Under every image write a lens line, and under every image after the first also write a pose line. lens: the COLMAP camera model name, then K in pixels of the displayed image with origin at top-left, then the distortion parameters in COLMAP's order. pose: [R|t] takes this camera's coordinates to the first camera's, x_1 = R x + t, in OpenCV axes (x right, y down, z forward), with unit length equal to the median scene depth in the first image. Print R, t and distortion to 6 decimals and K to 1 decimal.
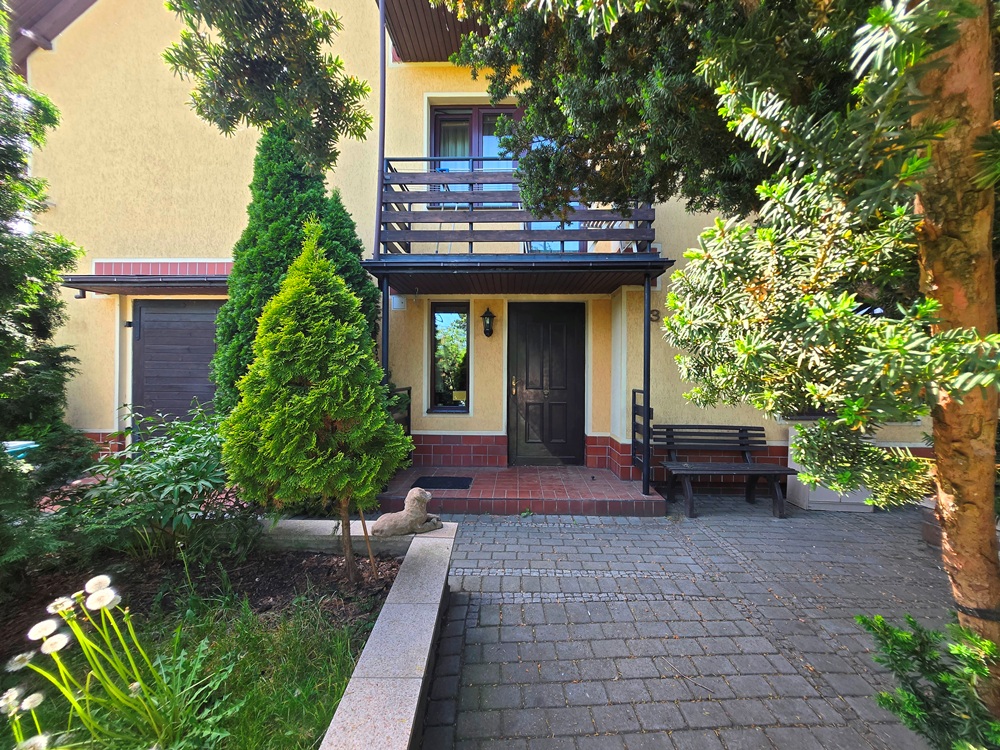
lens RADIAL K [[391.3, 0, 506.5], [0, 391.3, 372.2], [0, 0, 1]] dist [0.001304, -0.000487]
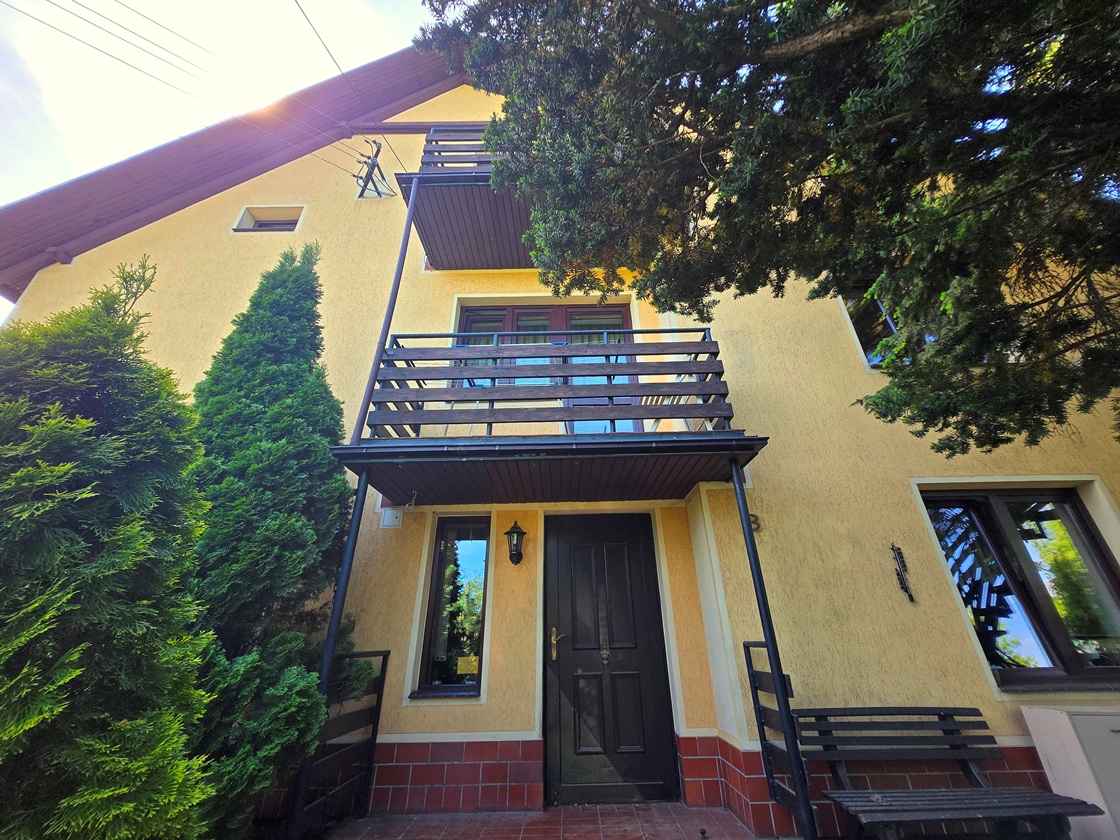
lens RADIAL K [[434.6, 0, 566.6], [0, 434.6, 418.9], [0, 0, 1]] dist [-0.001045, -0.000012]
pose [[0.999533, -0.012694, 0.027805, 0.027133], [0.023933, 0.890879, -0.453610, 0.032403], [-0.019013, 0.454063, 0.890767, 0.222574]]
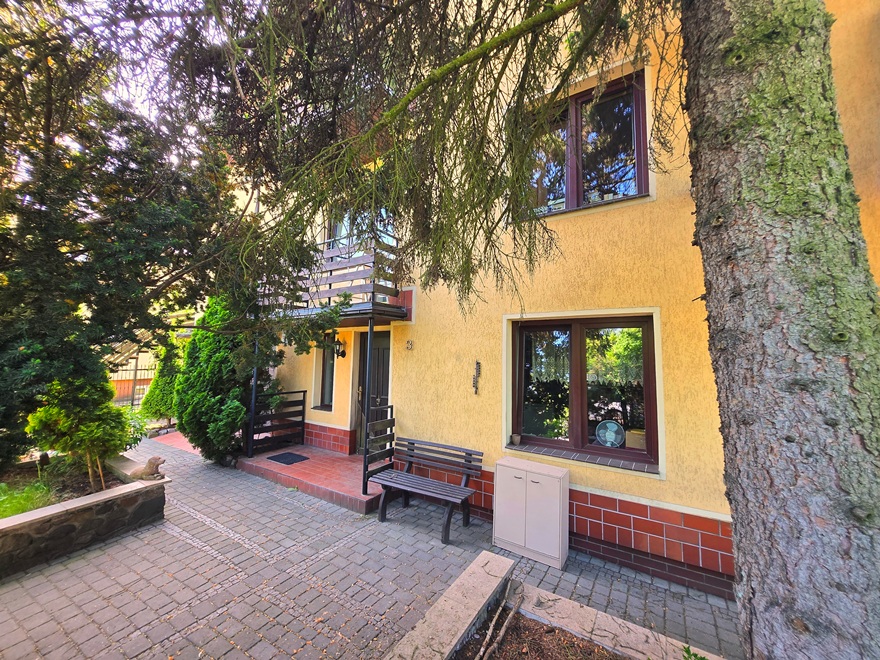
lens RADIAL K [[344.3, 0, 445.7], [0, 344.3, 327.6], [0, 0, 1]] dist [0.001304, -0.000487]
pose [[0.856325, -0.035265, -0.515233, 0.992526], [-0.009791, 0.996378, -0.084470, -0.106221], [0.516345, 0.077378, 0.852878, 0.133515]]
